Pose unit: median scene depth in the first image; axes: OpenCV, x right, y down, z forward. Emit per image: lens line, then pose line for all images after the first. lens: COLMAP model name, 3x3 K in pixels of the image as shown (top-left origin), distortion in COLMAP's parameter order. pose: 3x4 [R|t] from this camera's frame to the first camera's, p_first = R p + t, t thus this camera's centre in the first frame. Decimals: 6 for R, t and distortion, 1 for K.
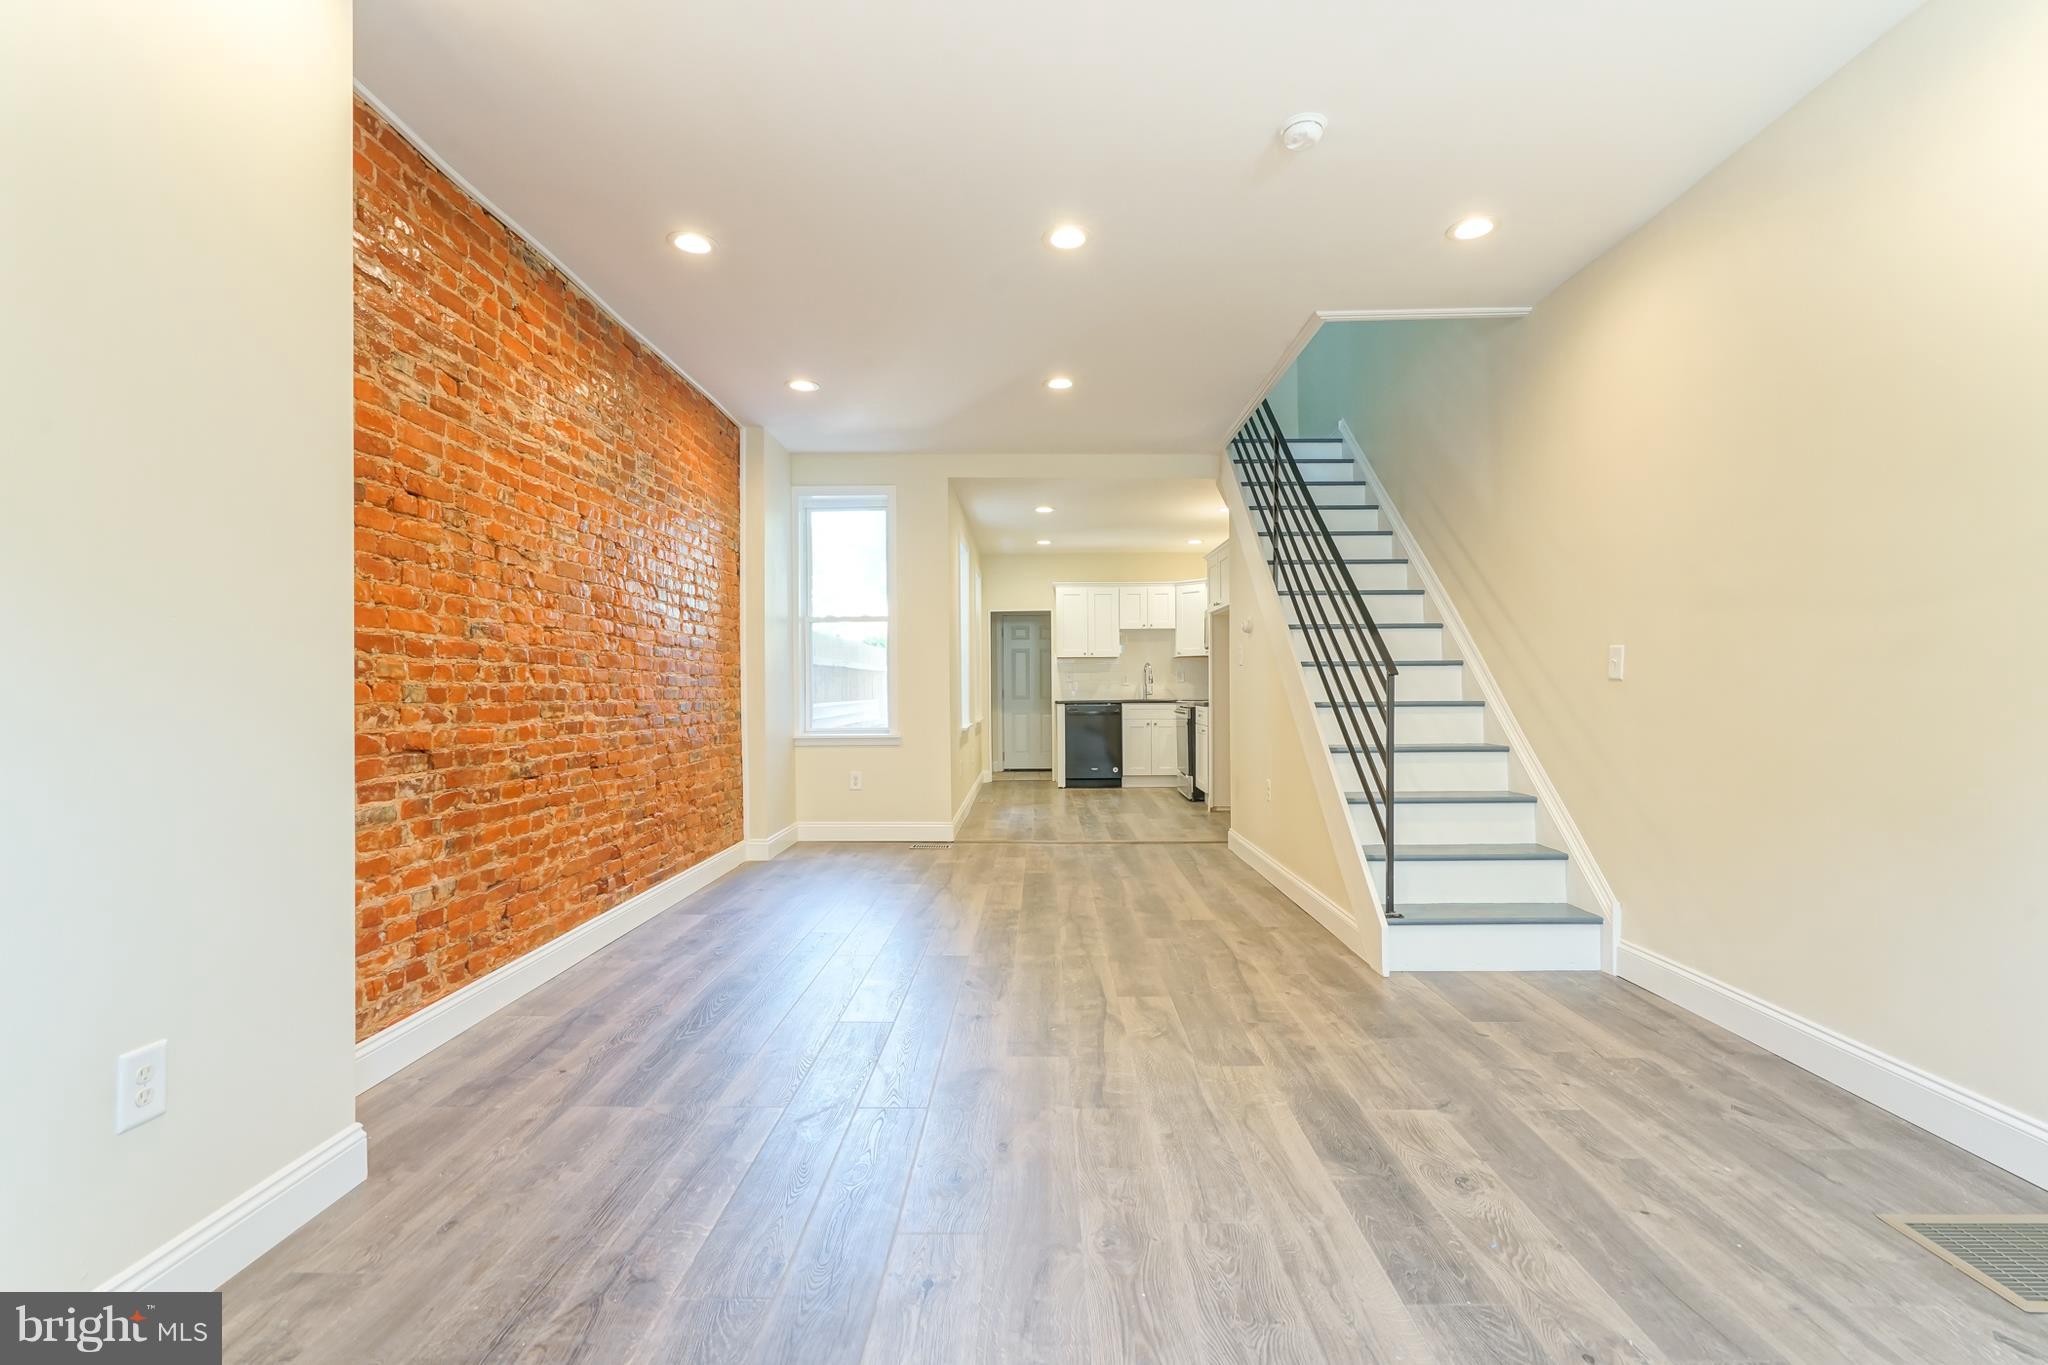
lens RADIAL K [[931.9, 0, 1020.0], [0, 931.9, 685.2], [0, 0, 1]] dist [-0.002866, 0.000040]
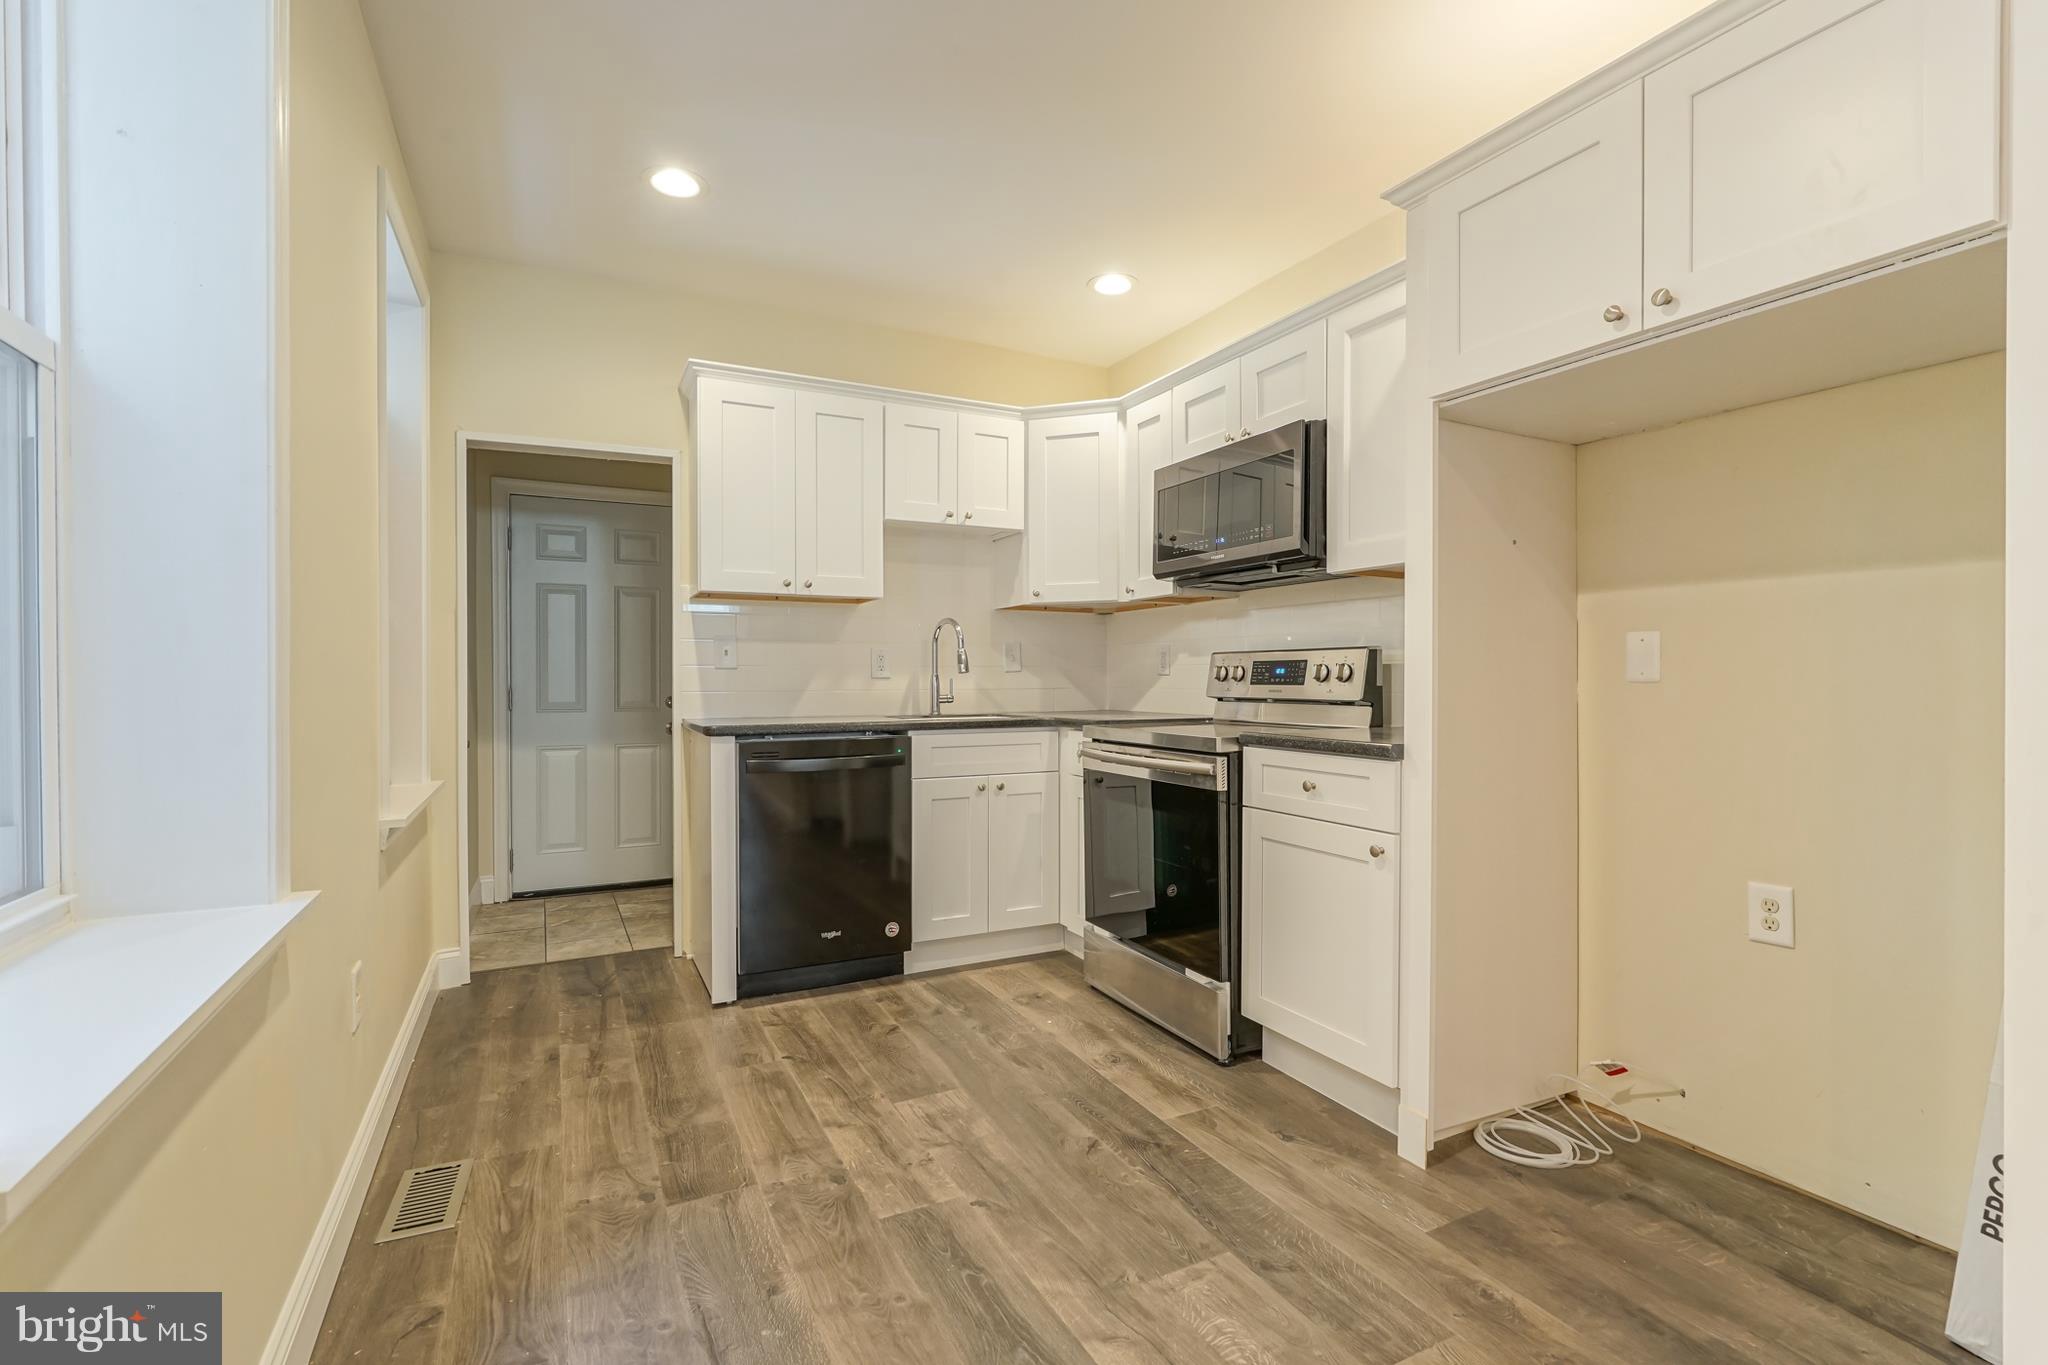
lens RADIAL K [[964.1, 0, 1020.1], [0, 964.1, 687.5], [0, 0, 1]] dist [-0.001538, 0.000221]
pose [[0.889032, 0.000867, 0.457843, -0.042832], [-0.004702, 0.999963, 0.007236, 0.002521], [-0.457820, -0.008586, 0.889003, 1.798278]]
